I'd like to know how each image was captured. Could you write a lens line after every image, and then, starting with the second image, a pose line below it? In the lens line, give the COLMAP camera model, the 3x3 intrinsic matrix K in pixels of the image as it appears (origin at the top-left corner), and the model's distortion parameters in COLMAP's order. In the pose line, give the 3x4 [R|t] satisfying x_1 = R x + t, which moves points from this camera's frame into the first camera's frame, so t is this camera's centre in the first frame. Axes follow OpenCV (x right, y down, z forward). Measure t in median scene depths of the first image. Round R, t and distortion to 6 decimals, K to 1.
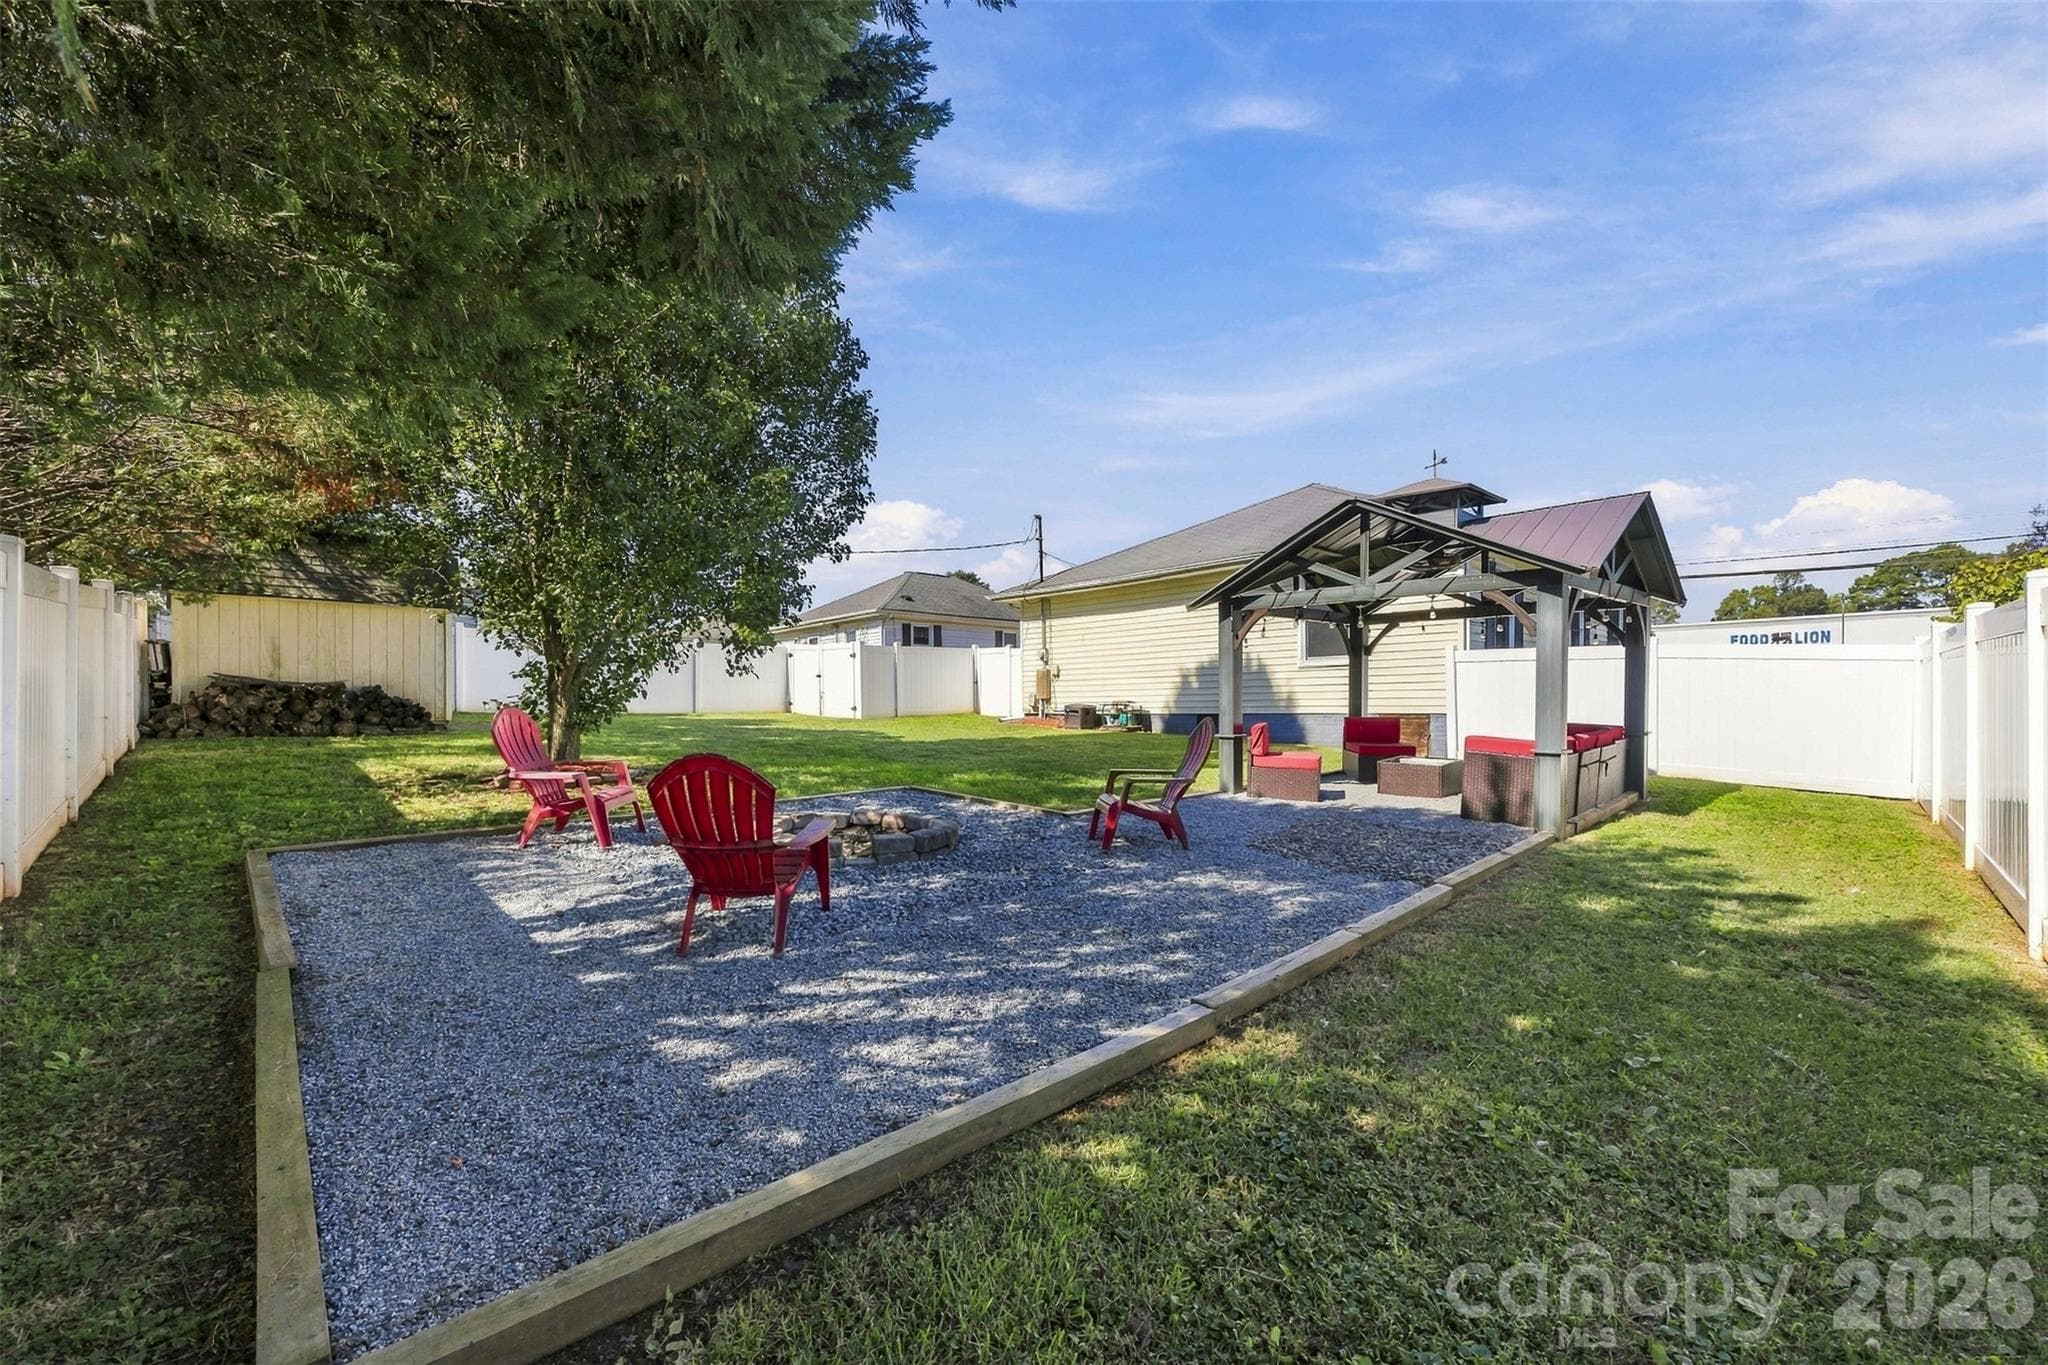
lens RADIAL K [[867.2, 0, 1017.8], [0, 867.2, 715.0], [0, 0, 1]] dist [0.000990, -0.000015]
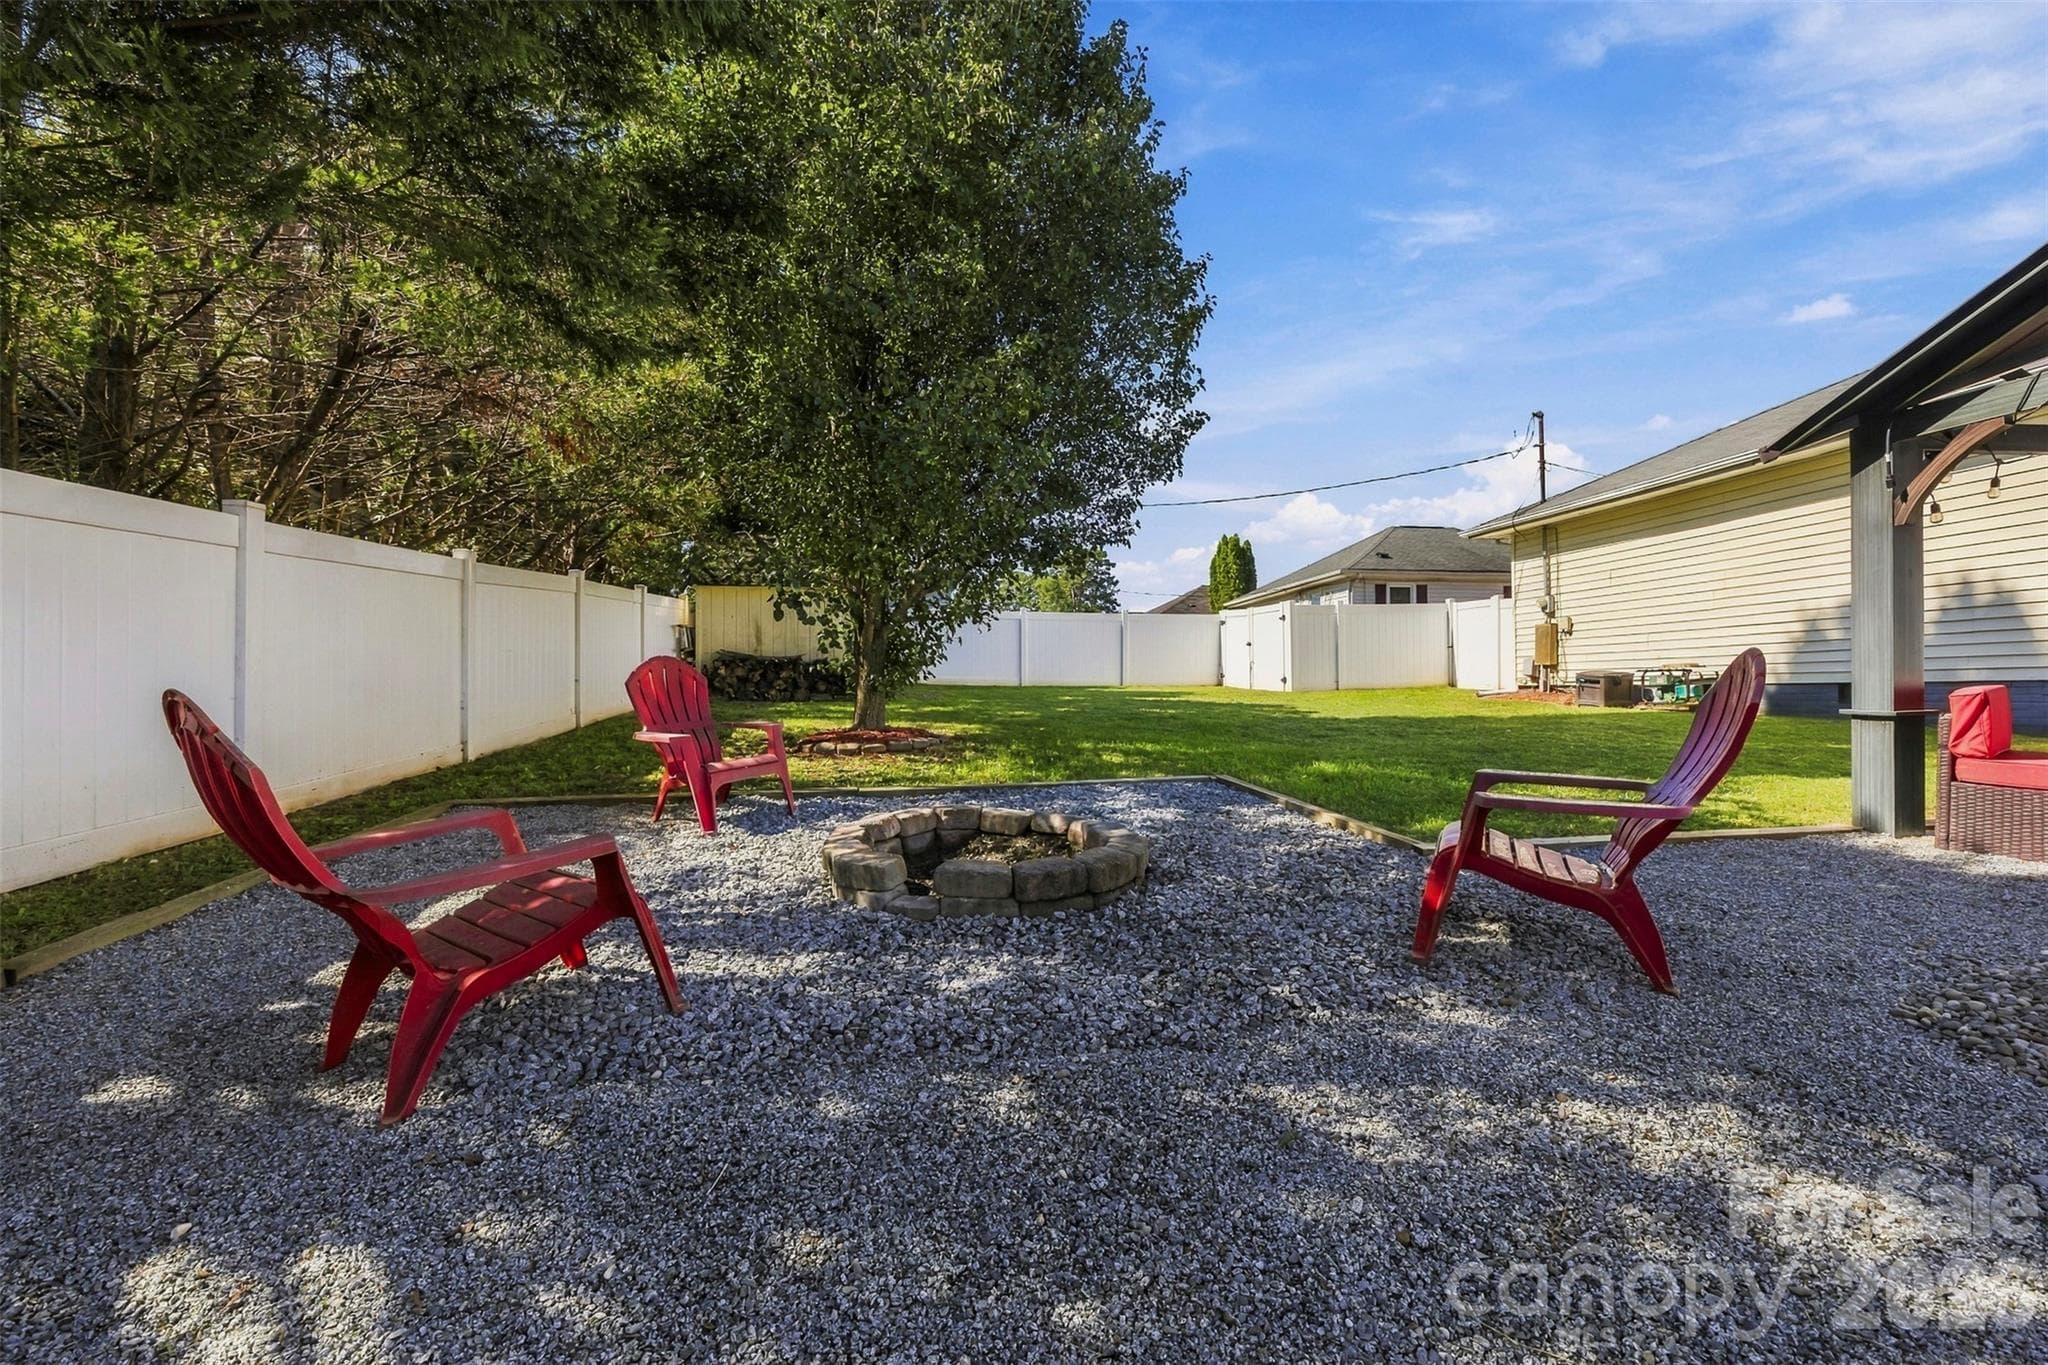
lens RADIAL K [[820.5, 0, 1002.6], [0, 820.5, 687.9], [0, 0, 1]] dist [-0.002003, -0.000253]
pose [[0.814074, 0.000752, -0.580760, 0.067227], [-0.006826, 0.999942, -0.008274, 0.010596], [0.580721, 0.010700, 0.814032, 0.215589]]
